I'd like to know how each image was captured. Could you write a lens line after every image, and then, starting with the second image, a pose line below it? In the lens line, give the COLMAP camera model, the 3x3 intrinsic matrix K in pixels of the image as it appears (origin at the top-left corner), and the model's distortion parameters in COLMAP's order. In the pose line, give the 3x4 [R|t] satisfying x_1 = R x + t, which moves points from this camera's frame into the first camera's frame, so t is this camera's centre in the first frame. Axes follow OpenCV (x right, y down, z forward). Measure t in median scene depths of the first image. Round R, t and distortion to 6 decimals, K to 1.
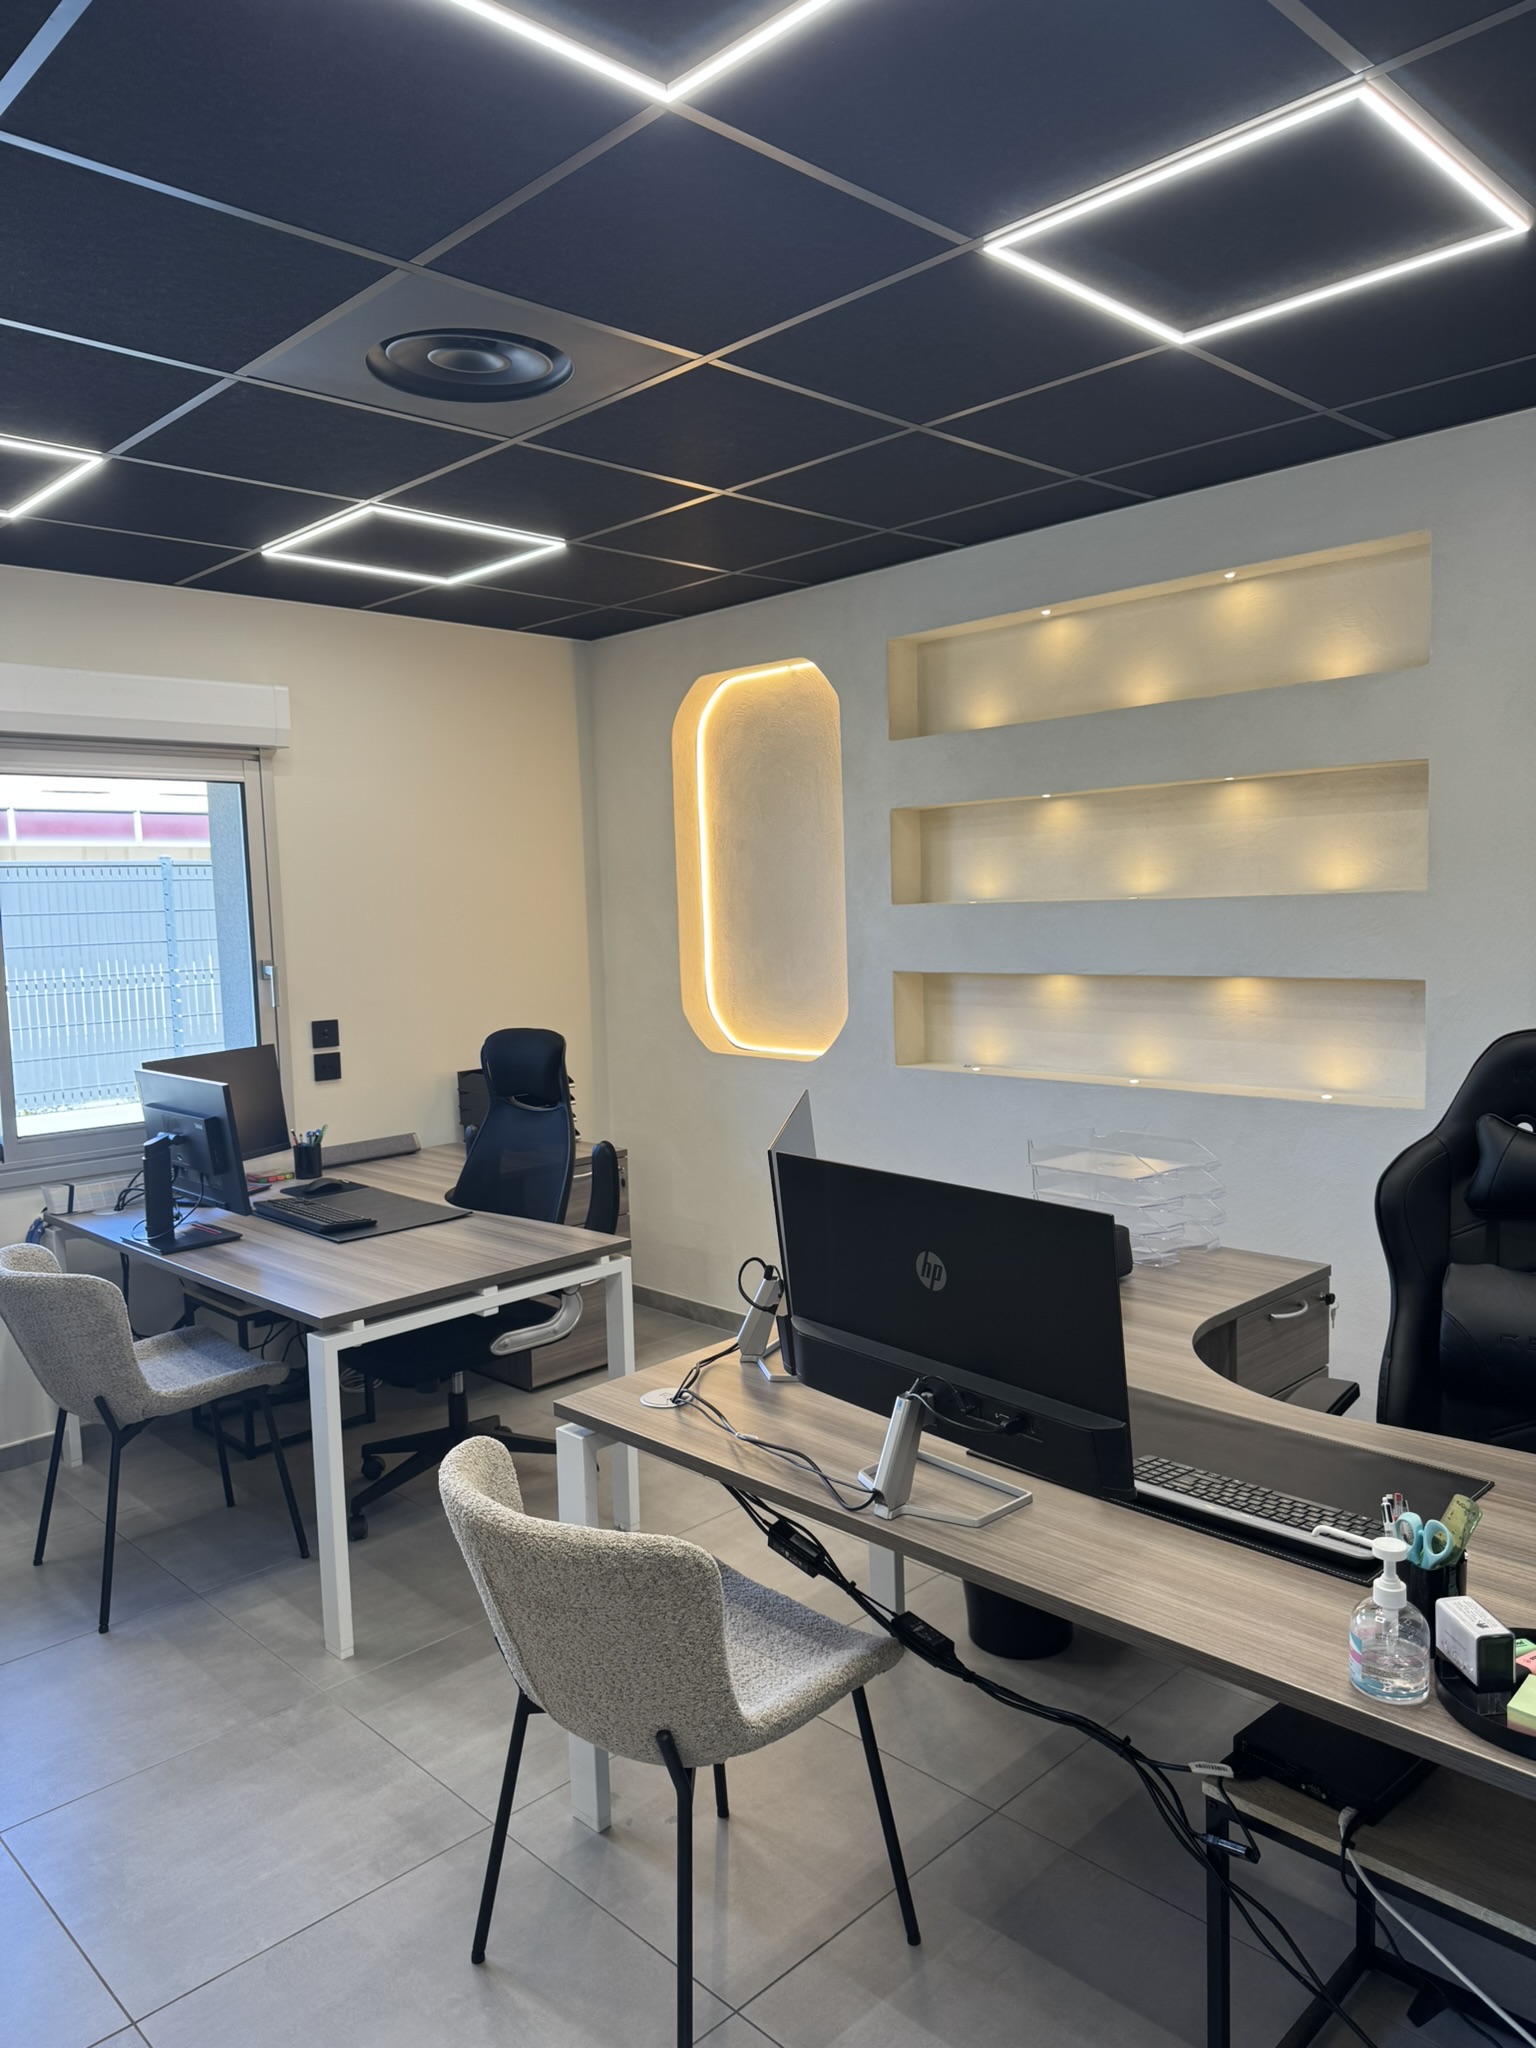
lens RADIAL K [[1439.6, 0, 754.5], [0, 1439.6, 1016.1], [0, 0, 1]] dist [0.041314, -0.050201]
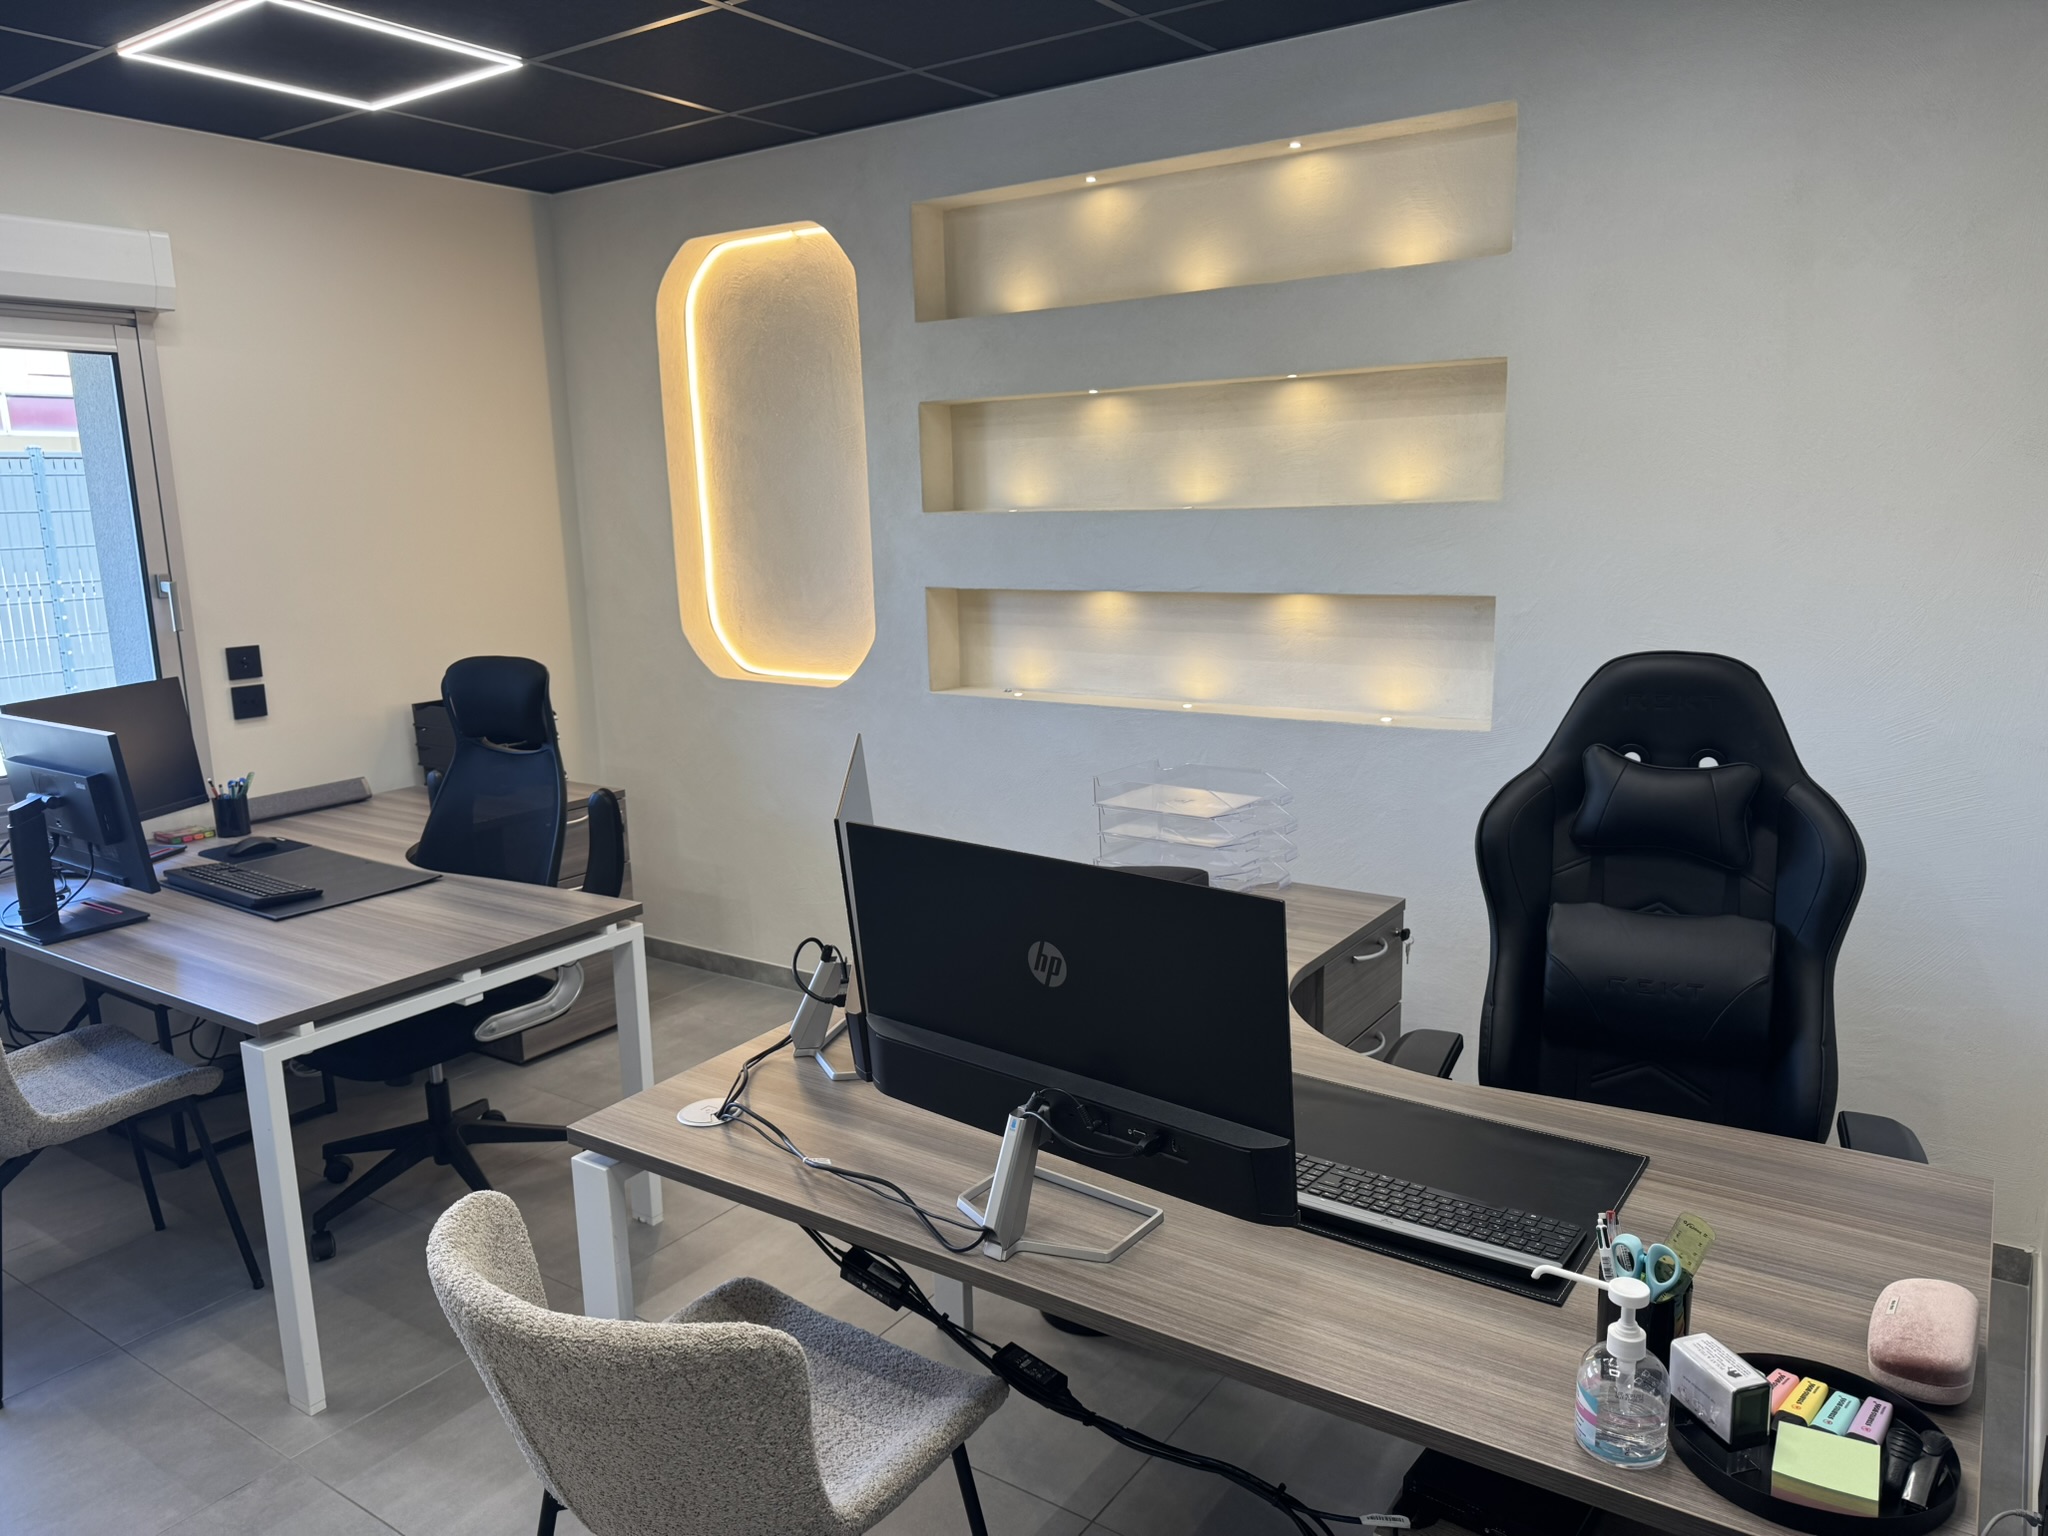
lens RADIAL K [[1439.6, 0, 1023.2], [0, 1439.6, 774.8], [0, 0, 1]] dist [0.041314, -0.050201]
pose [[0.980539, -0.029941, 0.194027, -0.028835], [0.009457, 0.994358, 0.105651, -0.011520], [-0.196095, -0.101760, 0.975290, 0.123412]]
